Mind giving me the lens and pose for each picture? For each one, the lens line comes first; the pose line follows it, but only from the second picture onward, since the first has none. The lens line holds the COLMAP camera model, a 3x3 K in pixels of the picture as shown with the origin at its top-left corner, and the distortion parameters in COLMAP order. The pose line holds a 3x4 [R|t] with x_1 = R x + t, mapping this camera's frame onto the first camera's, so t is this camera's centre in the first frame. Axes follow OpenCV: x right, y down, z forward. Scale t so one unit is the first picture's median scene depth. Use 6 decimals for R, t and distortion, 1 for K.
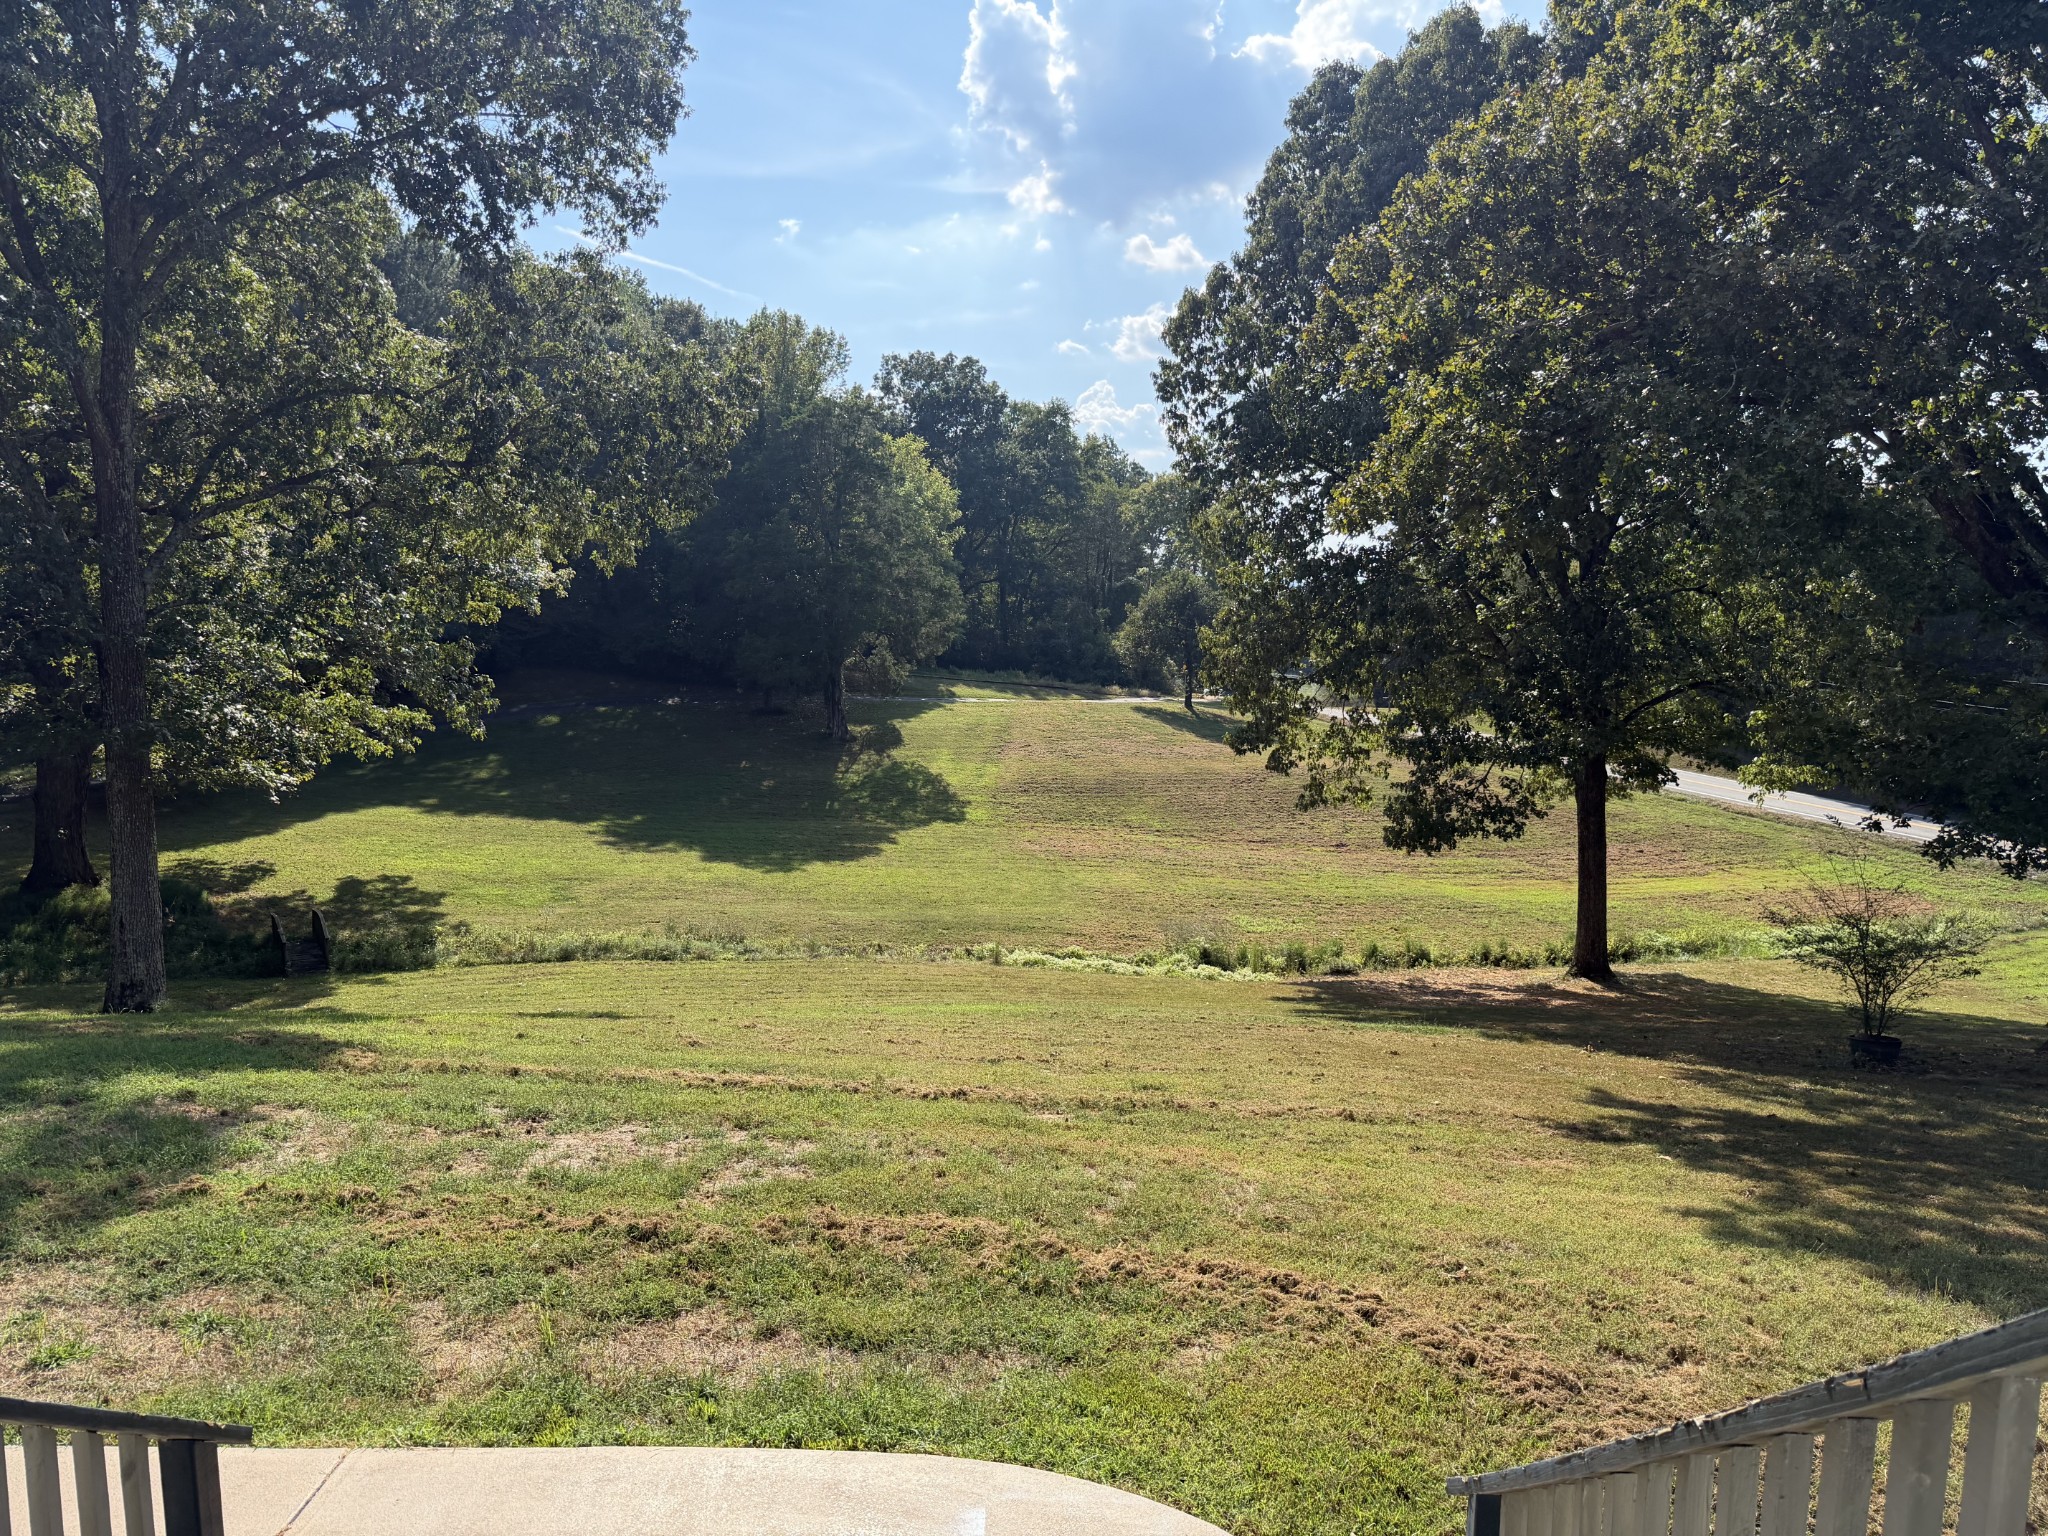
lens RADIAL K [[1432.1, 0, 1024.0], [0, 1432.1, 768.0], [0, 0, 1]] dist [0.149078, -0.235334]
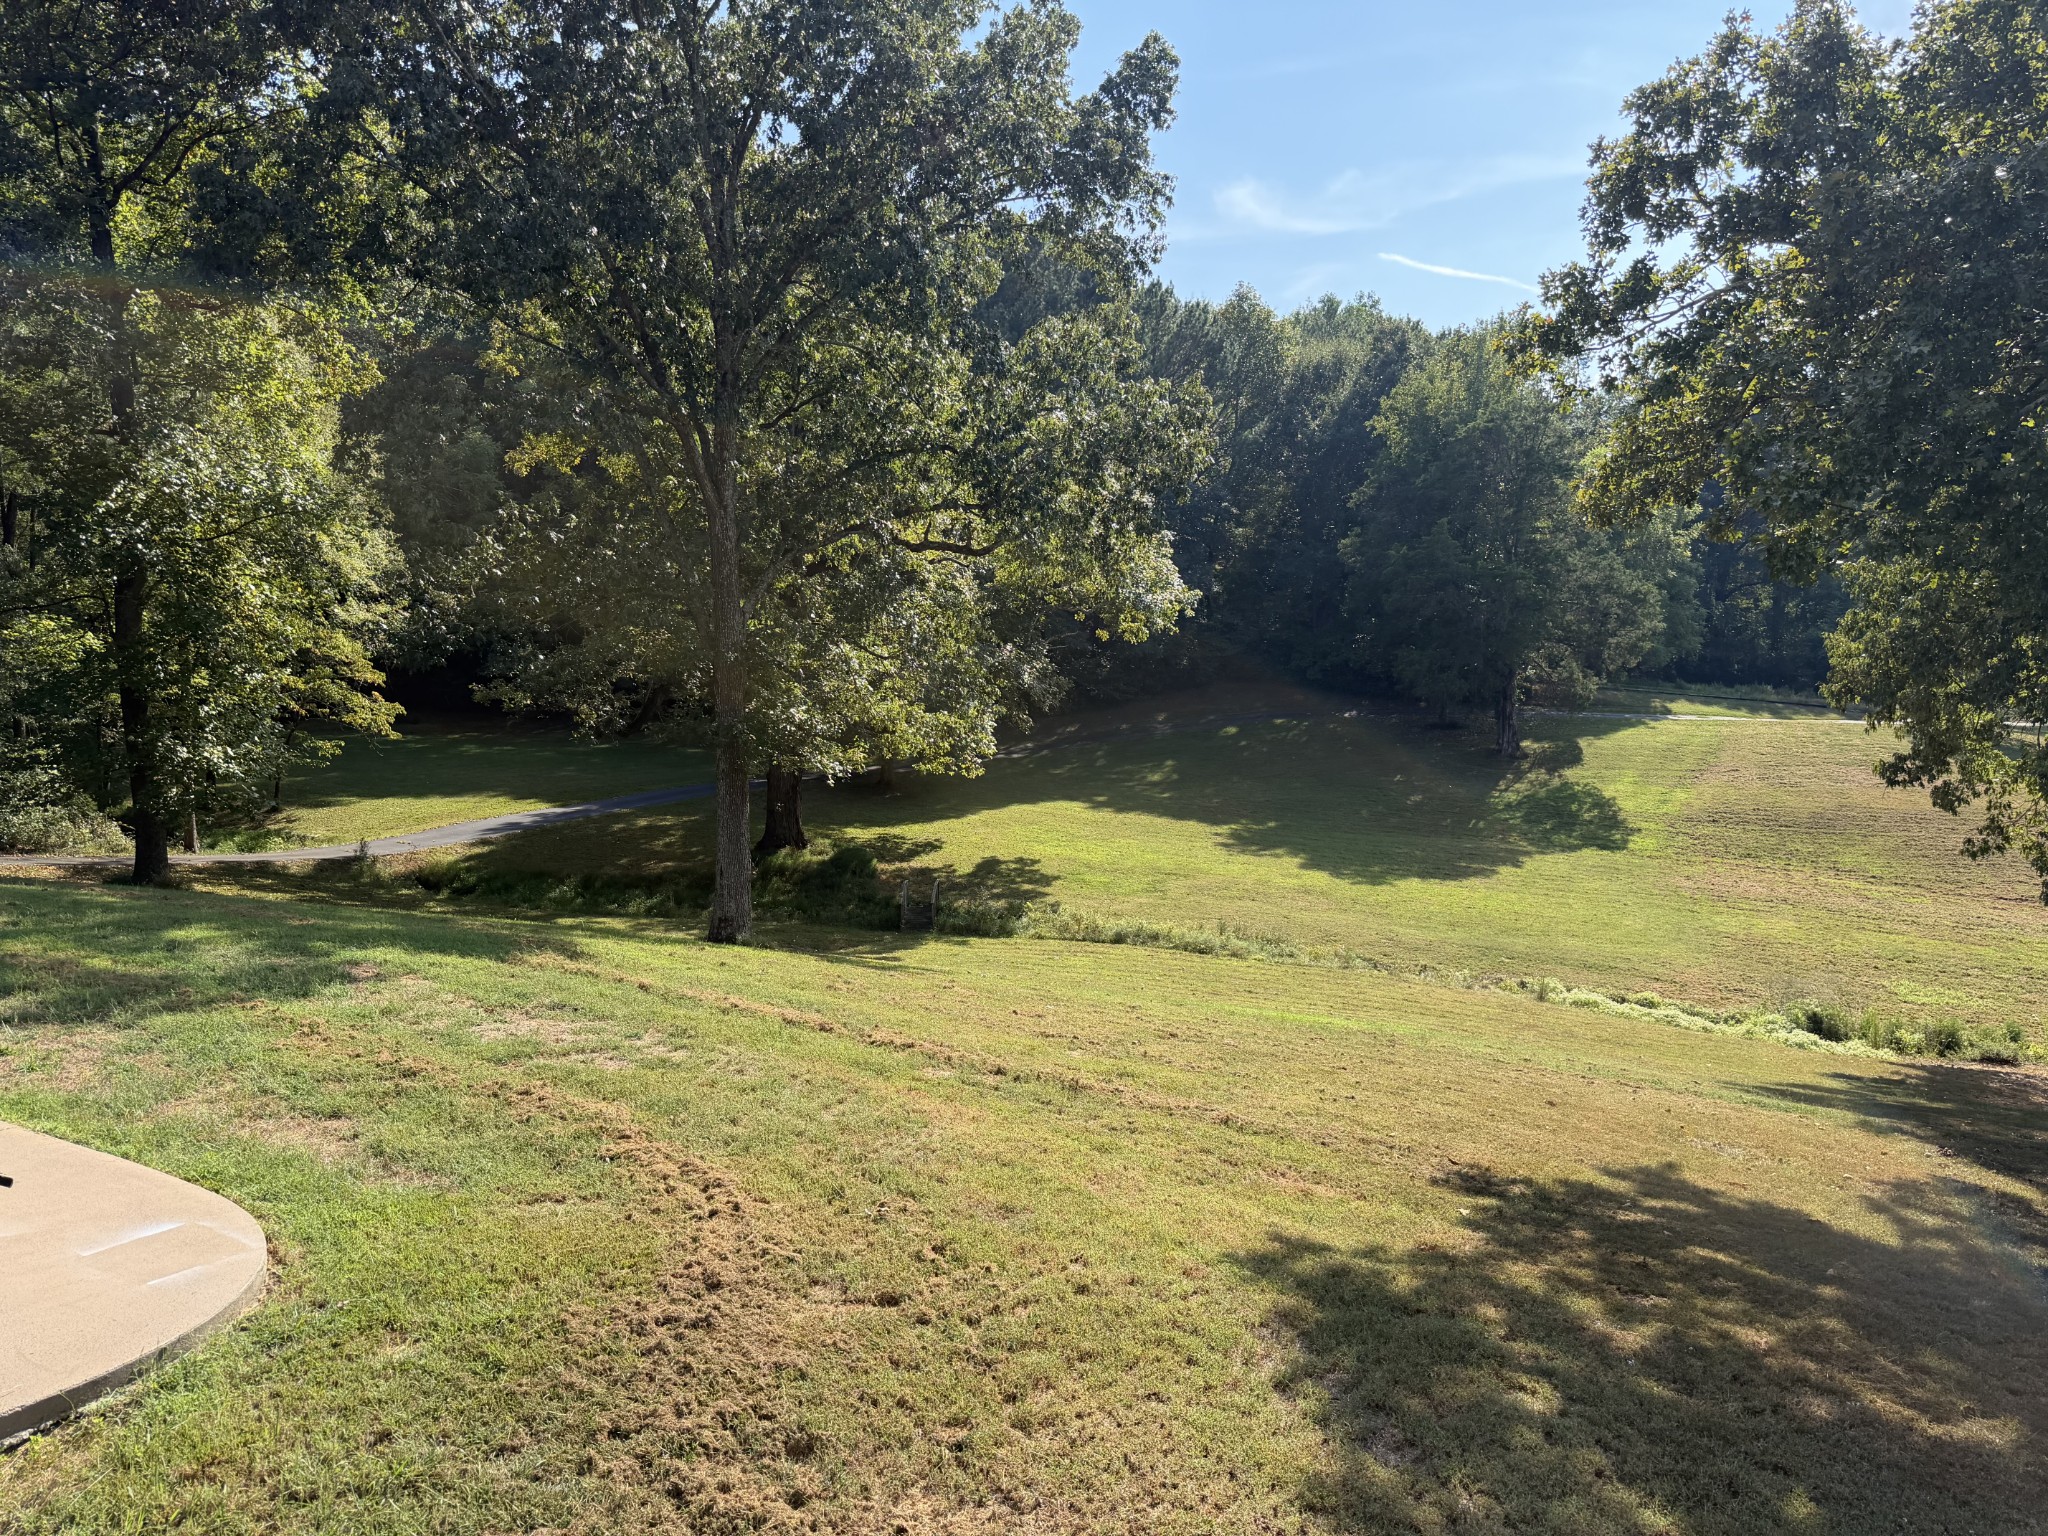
lens RADIAL K [[1432.1, 0, 1024.0], [0, 1432.1, 768.0], [0, 0, 1]] dist [0.149078, -0.235334]
pose [[0.850651, 0.036024, -0.524494, 0.143792], [-0.041494, 0.999138, 0.001329, -0.000237], [0.524090, 0.020633, 0.851413, 0.016554]]
